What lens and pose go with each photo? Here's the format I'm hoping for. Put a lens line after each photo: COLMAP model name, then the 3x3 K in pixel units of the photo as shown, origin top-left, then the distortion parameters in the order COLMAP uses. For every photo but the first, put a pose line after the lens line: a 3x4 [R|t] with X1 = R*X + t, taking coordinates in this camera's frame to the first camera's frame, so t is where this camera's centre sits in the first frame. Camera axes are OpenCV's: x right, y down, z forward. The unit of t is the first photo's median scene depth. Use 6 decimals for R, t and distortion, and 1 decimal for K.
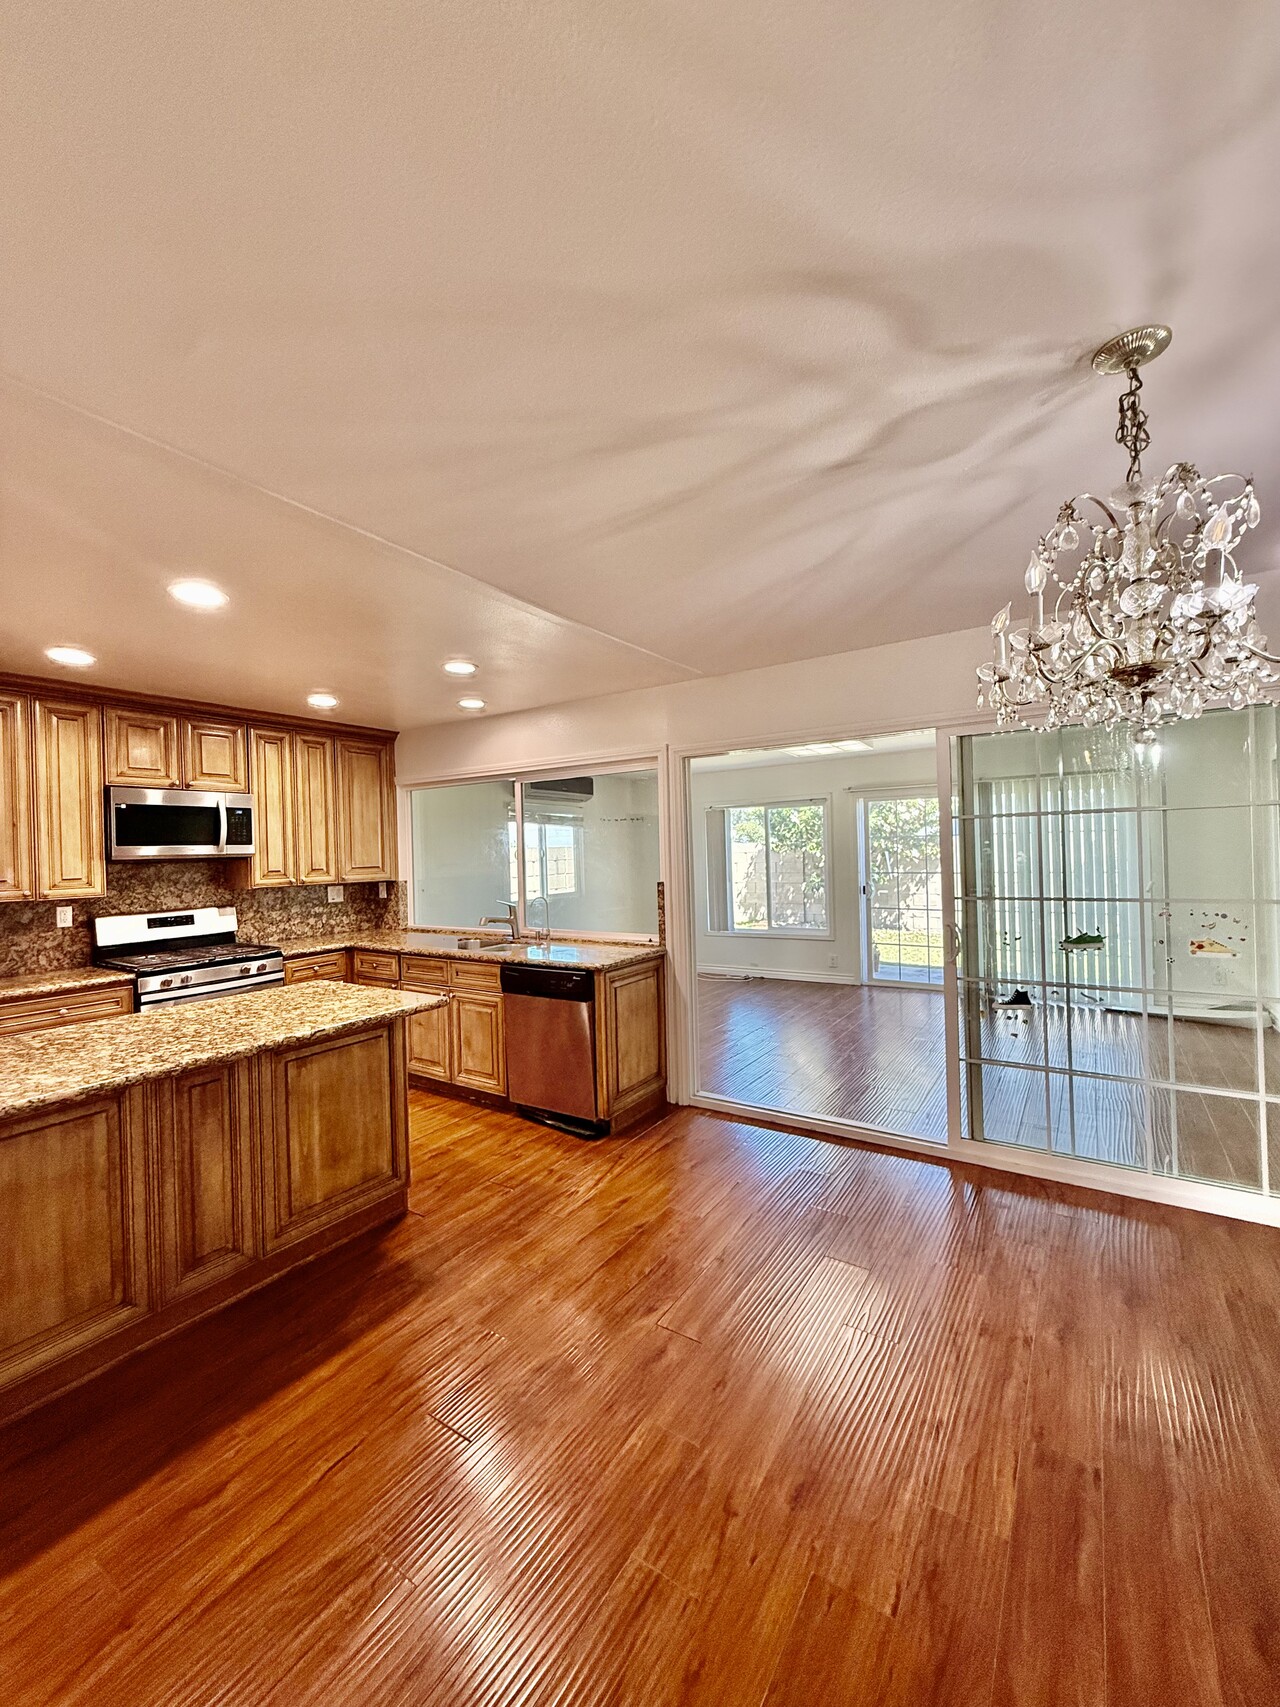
lens RADIAL K [[690.1, 0, 640.2], [0, 690.1, 850.2], [0, 0, 1]] dist [0.000170, 0.000004]
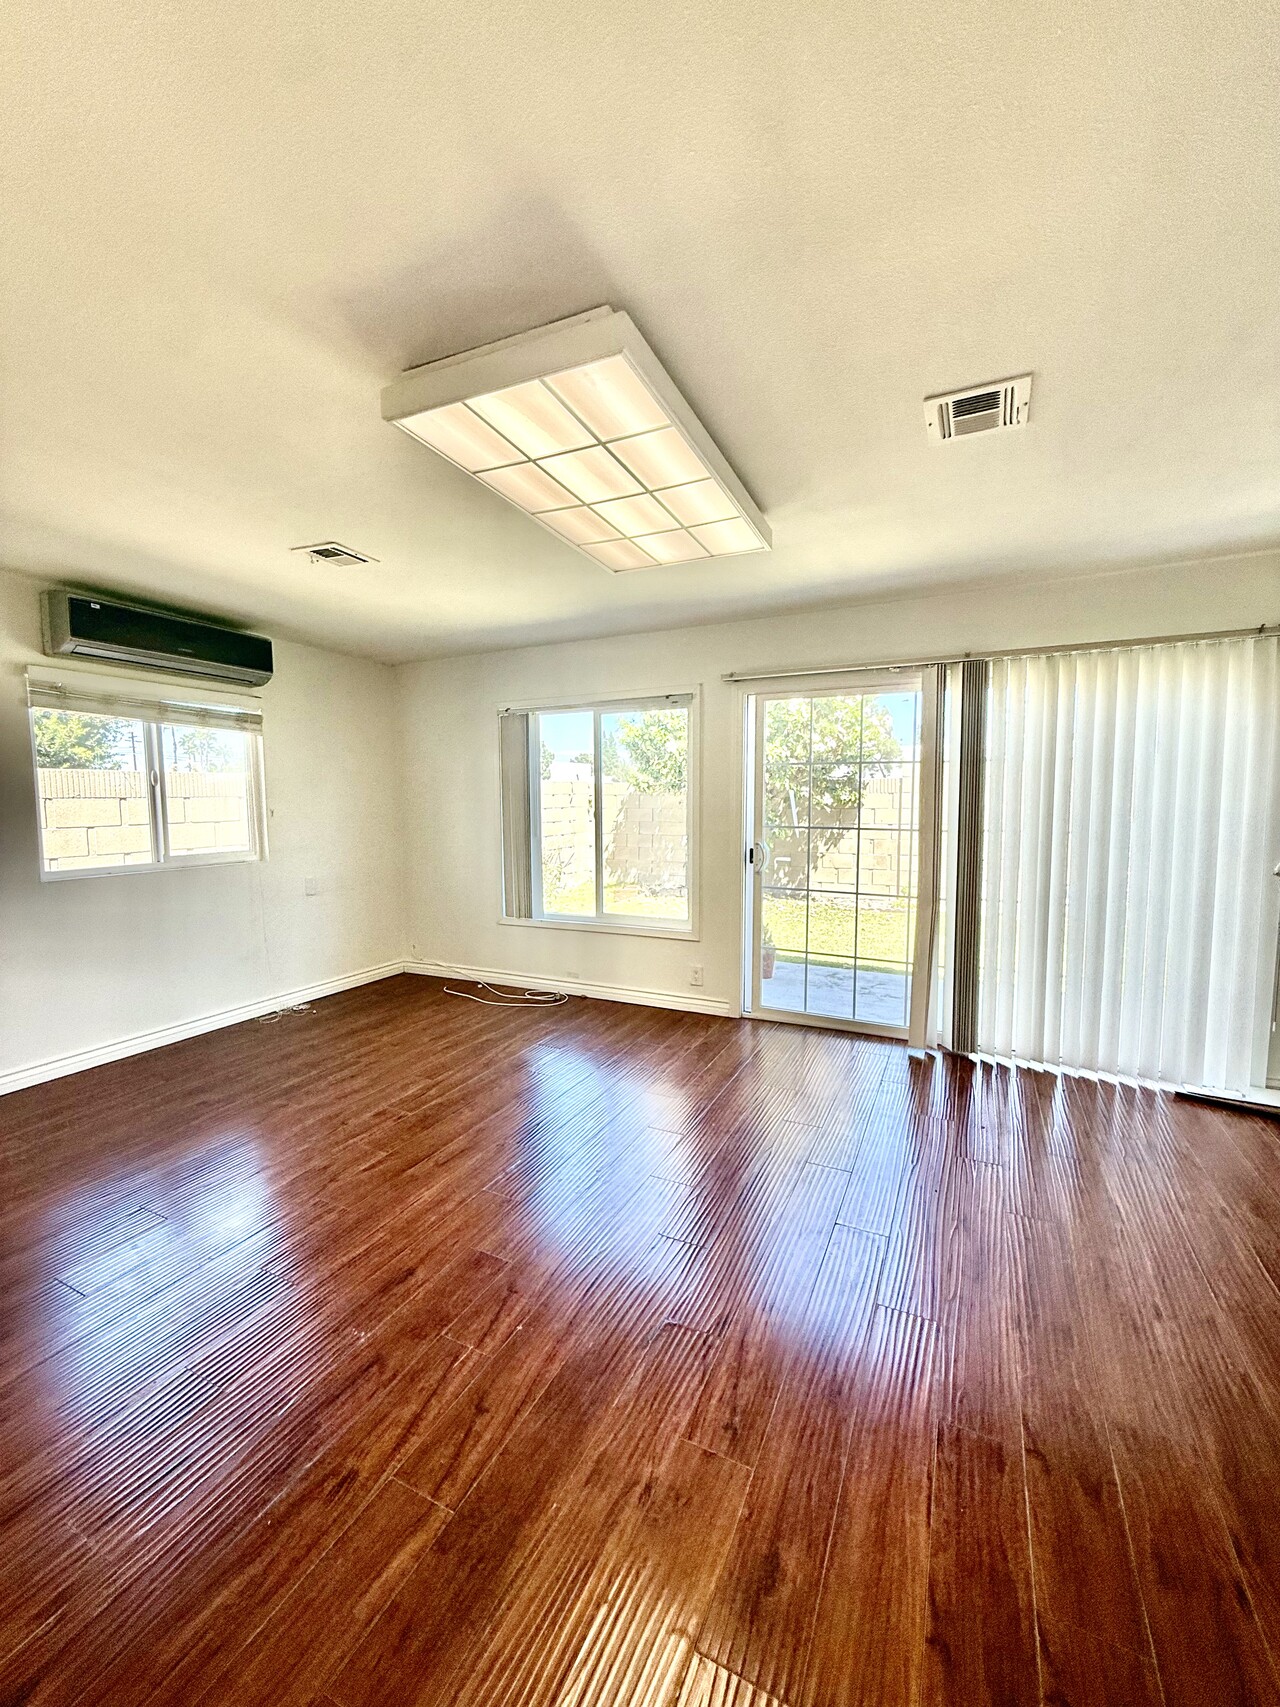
lens RADIAL K [[690.1, 0, 642.9], [0, 690.1, 857.9], [0, 0, 1]] dist [0.000170, 0.000004]
pose [[0.990582, 0.012797, 0.136323, 0.143347], [-0.024440, 0.996159, 0.084085, 0.011598], [-0.134723, -0.086625, 0.987090, 0.408498]]
